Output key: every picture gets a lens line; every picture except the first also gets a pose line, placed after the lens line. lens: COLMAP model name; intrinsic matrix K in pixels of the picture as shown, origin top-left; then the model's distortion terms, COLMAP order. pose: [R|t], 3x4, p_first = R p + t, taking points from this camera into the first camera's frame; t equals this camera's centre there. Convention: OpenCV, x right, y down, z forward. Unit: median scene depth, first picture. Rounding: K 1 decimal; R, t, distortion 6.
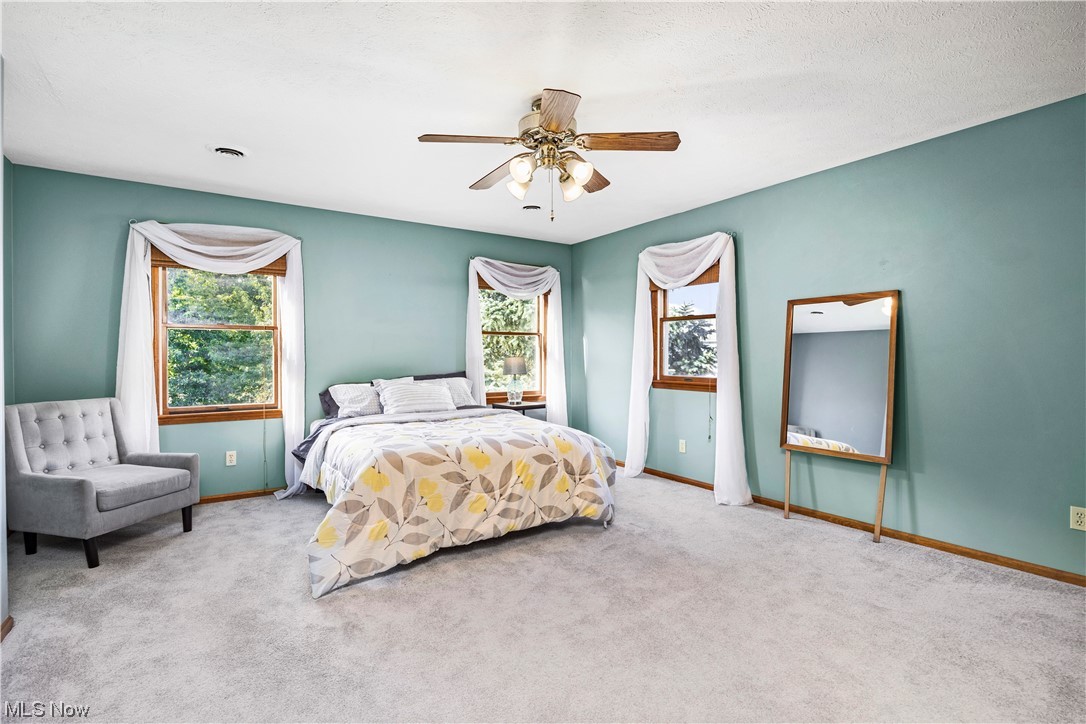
lens RADIAL K [[509.5, 0, 544.7], [0, 509.5, 360.2], [0, 0, 1]] dist [-0.019291, 0.000433]
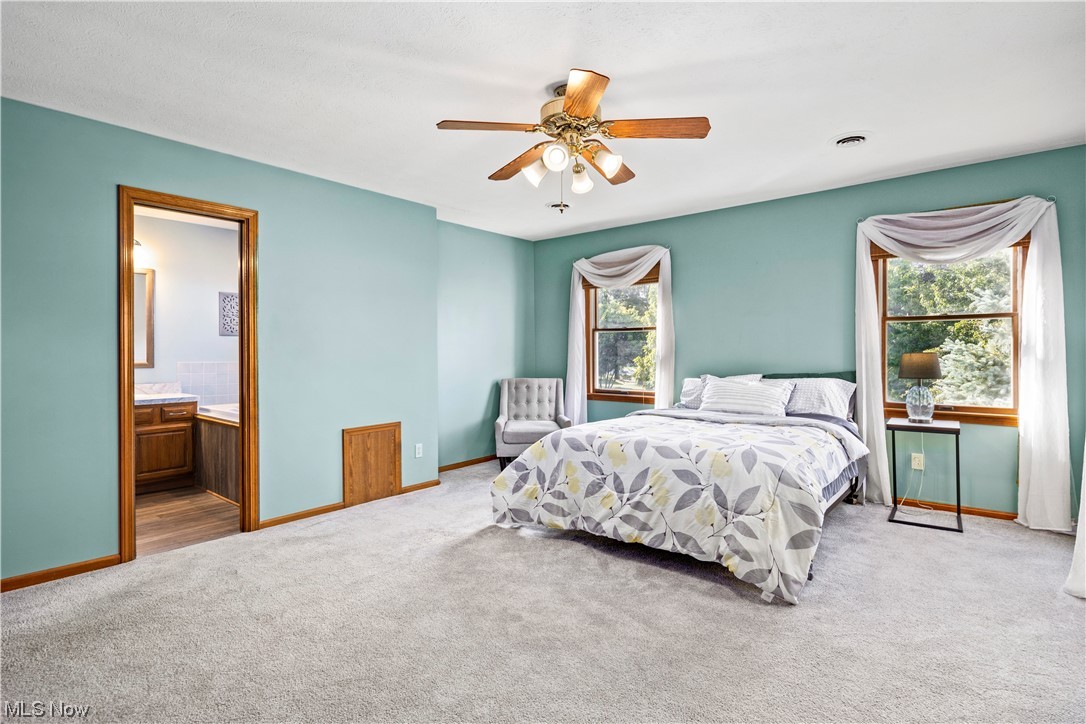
lens RADIAL K [[534.4, 0, 545.4], [0, 534.4, 356.1], [0, 0, 1]] dist [0.000847, 0.000308]
pose [[0.285481, 0.010211, -0.958330, 0.773610], [-0.005316, 0.999945, 0.009071, -0.007896], [0.958370, 0.002505, 0.285520, 0.539842]]
